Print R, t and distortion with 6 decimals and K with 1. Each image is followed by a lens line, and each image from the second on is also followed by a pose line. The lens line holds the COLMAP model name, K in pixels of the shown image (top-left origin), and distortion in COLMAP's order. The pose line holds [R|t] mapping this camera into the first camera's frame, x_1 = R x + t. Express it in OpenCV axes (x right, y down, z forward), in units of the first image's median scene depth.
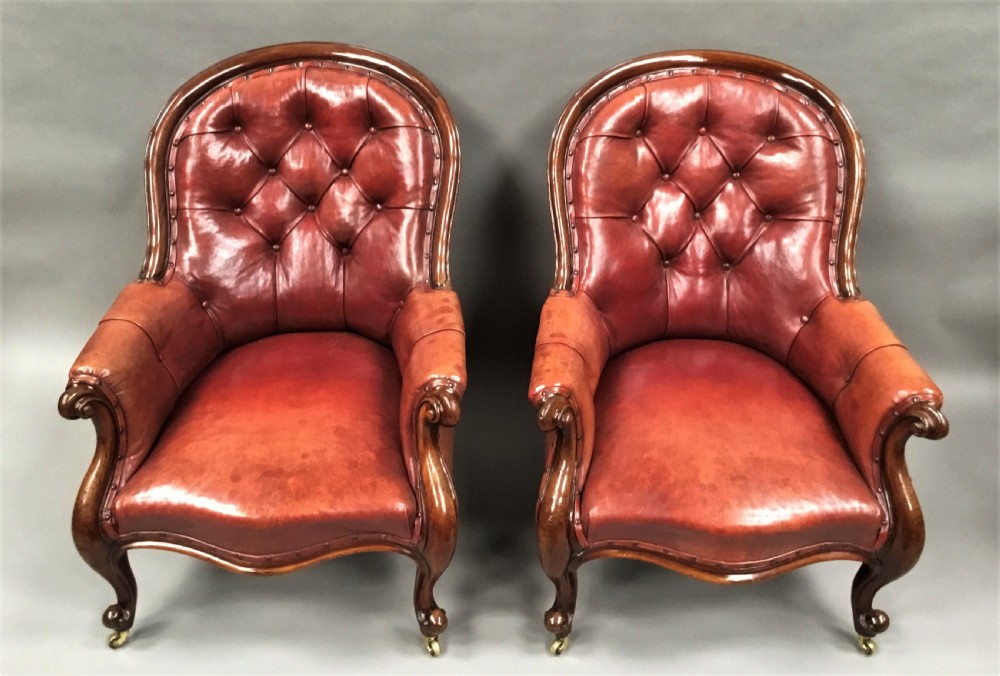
lens RADIAL K [[980.2, 0, 488.6], [0, 980.2, 294.0], [0, 0, 1]] dist [0.051807, 0.000000]
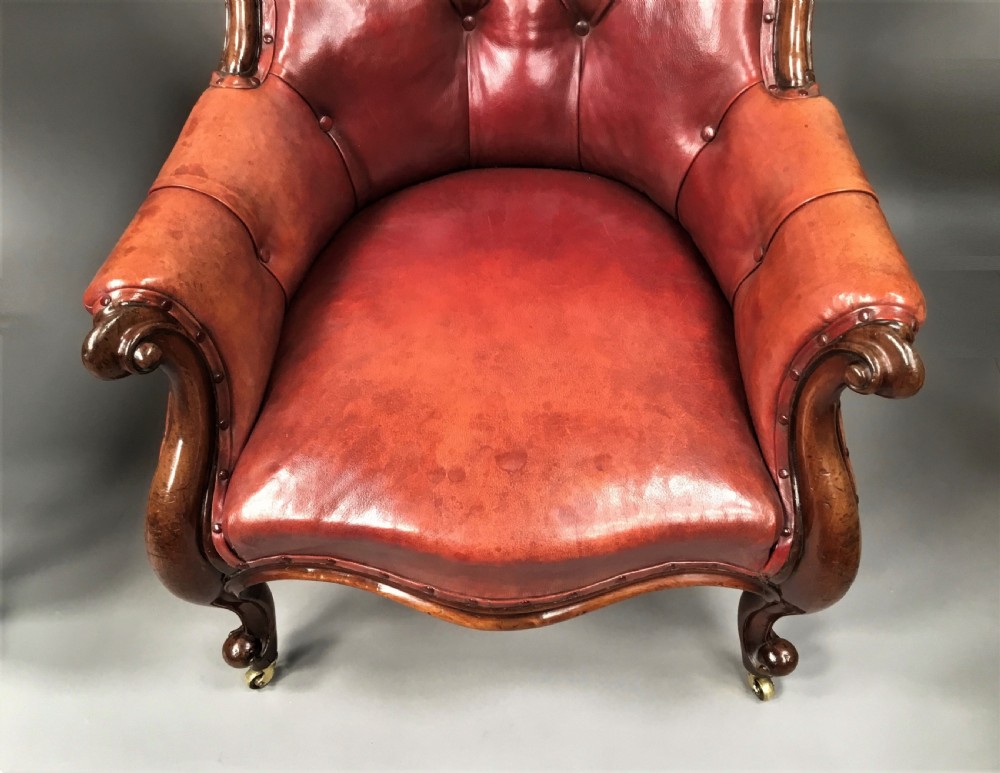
lens RADIAL K [[991.1, 0, 507.9], [0, 991.1, 395.9], [0, 0, 1]] dist [0.087361, 0.000000]
pose [[0.999058, 0.010962, -0.041998, 0.238434], [0.002727, 0.949825, 0.312769, -0.008754], [0.043319, -0.312589, 0.948900, 0.440826]]
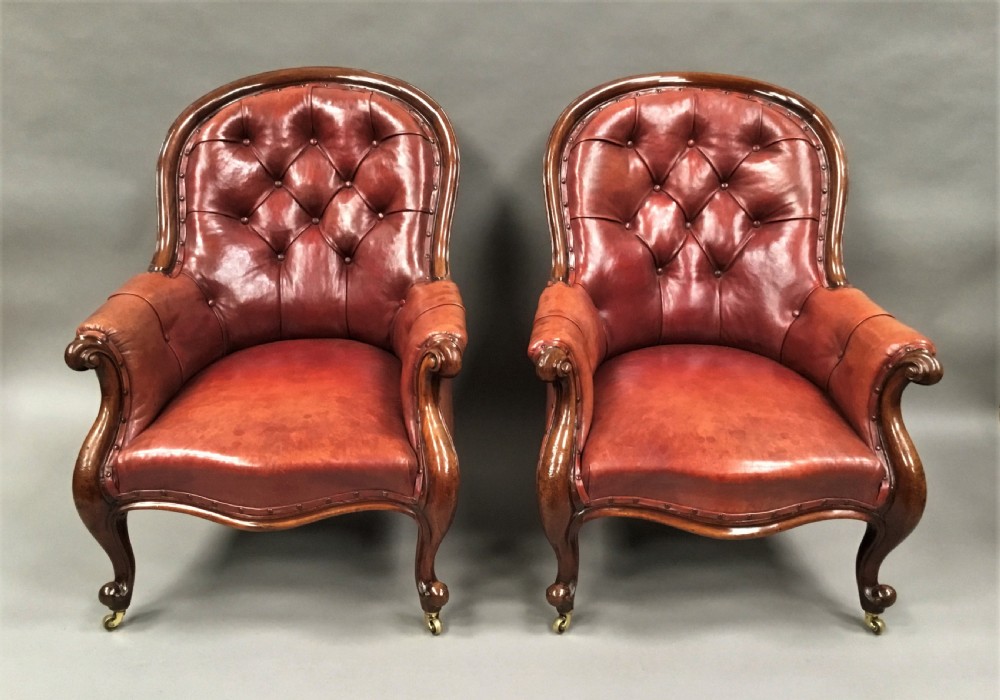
lens RADIAL K [[971.0, 0, 485.8], [0, 971.0, 395.9], [0, 0, 1]] dist [0.070234, 0.000000]
pose [[0.999970, -0.007171, 0.003052, -0.005662], [0.007511, 0.991246, -0.131813, 0.243652], [-0.002080, 0.131832, 0.991270, 0.004046]]
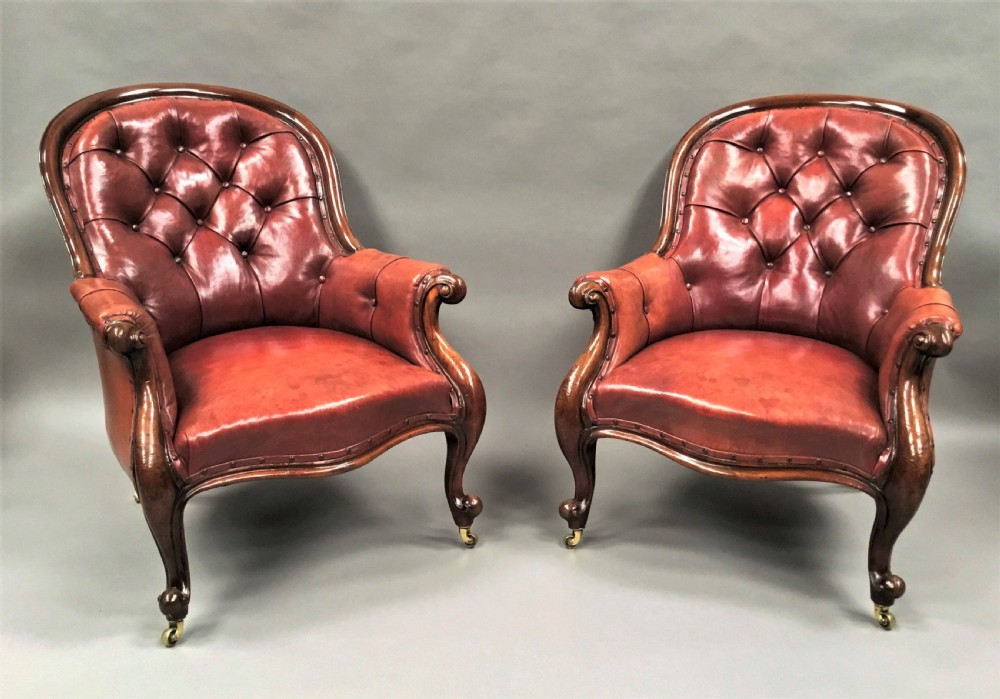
lens RADIAL K [[961.7, 0, 508.0], [0, 961.7, 347.4], [0, 0, 1]] dist [0.061551, 0.000000]
pose [[0.898734, 0.128654, -0.419196, 0.398566], [-0.255651, 0.930437, -0.262544, 0.427399], [0.356258, 0.343125, 0.869106, -0.001130]]
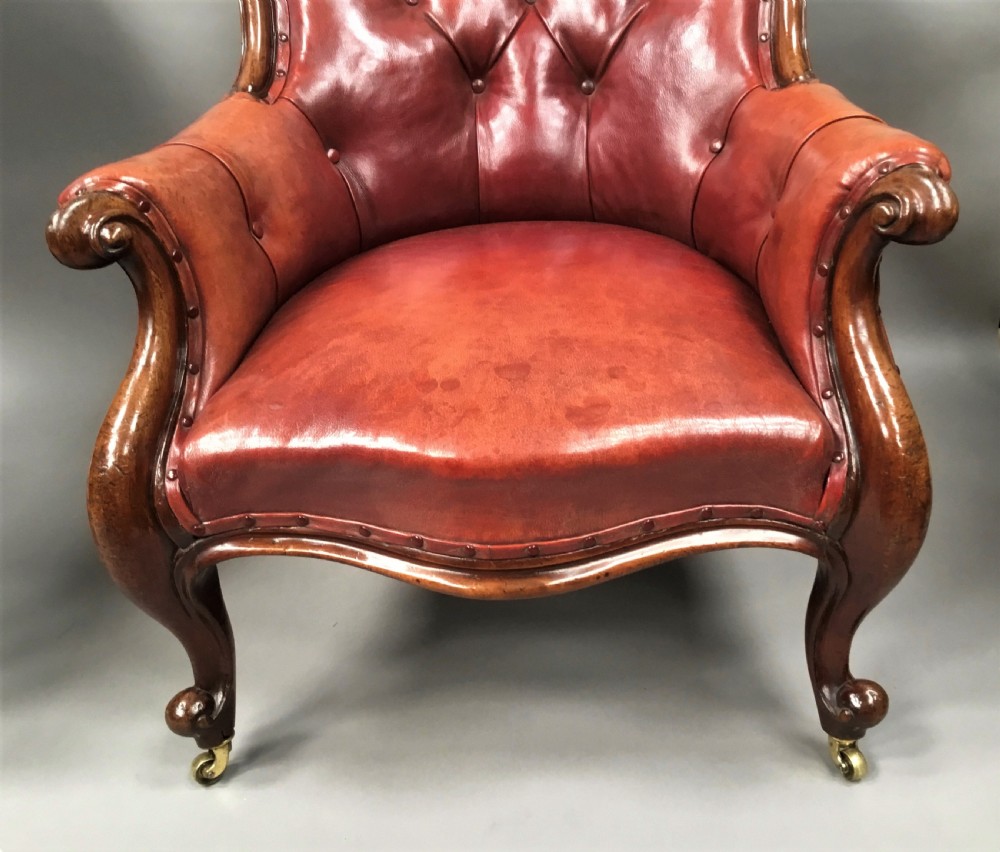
lens RADIAL K [[1066.3, 0, 536.7], [0, 1066.3, 427.0], [0, 0, 1]] dist [0.090356, 0.000000]
pose [[0.997604, -0.032150, -0.061265, 0.256861], [0.026342, 0.995284, -0.093361, 0.228093], [0.063977, 0.091523, 0.993746, 0.437993]]
